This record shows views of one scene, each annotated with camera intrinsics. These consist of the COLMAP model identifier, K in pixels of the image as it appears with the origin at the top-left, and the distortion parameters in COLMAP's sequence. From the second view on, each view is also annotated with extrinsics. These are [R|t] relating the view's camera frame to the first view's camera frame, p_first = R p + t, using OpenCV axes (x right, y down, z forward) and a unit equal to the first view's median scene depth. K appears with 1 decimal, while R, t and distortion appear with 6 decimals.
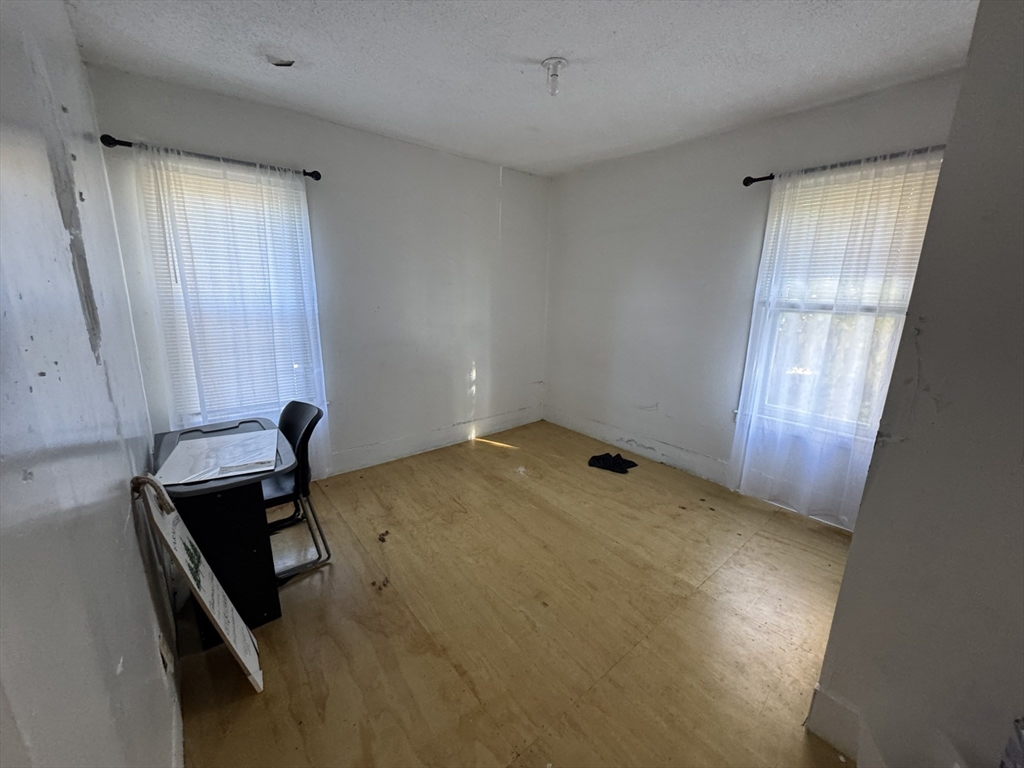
lens RADIAL K [[406.0, 0, 510.2], [0, 406.0, 385.7], [0, 0, 1]] dist [-0.001685, 0.000155]
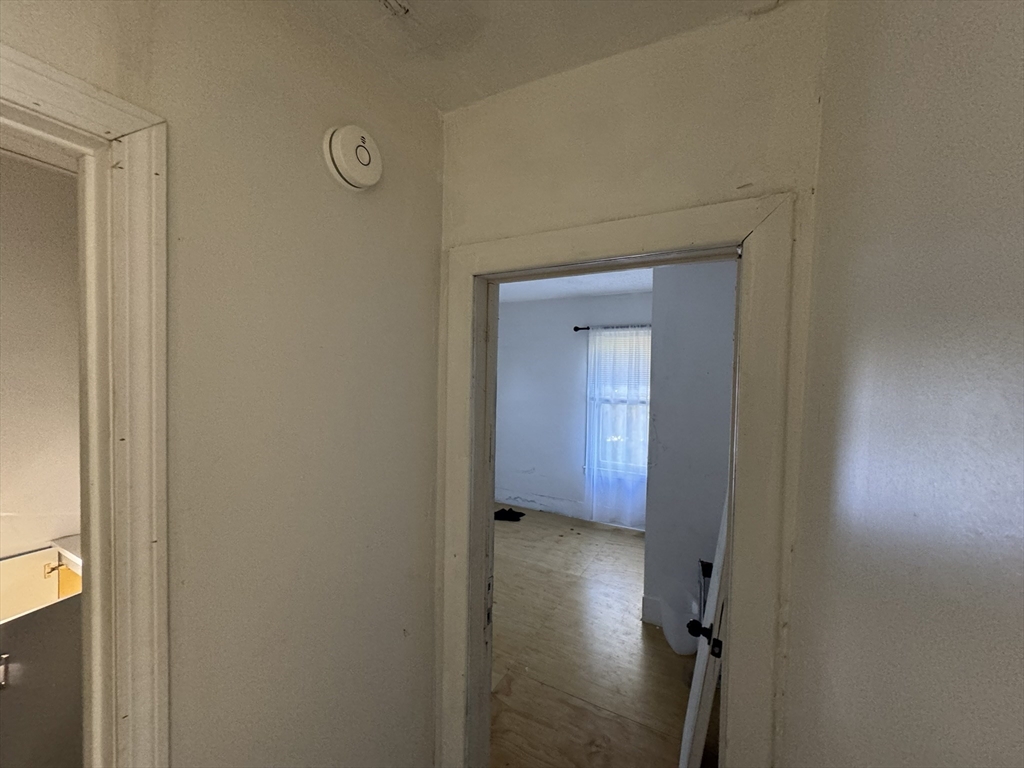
lens RADIAL K [[406.0, 0, 512.1], [0, 406.0, 386.0], [0, 0, 1]] dist [-0.001685, 0.000155]
pose [[0.928894, -0.008087, 0.370257, -0.297182], [0.080768, 0.980120, -0.181222, 0.020040], [-0.361431, 0.198241, 0.911081, -0.408832]]
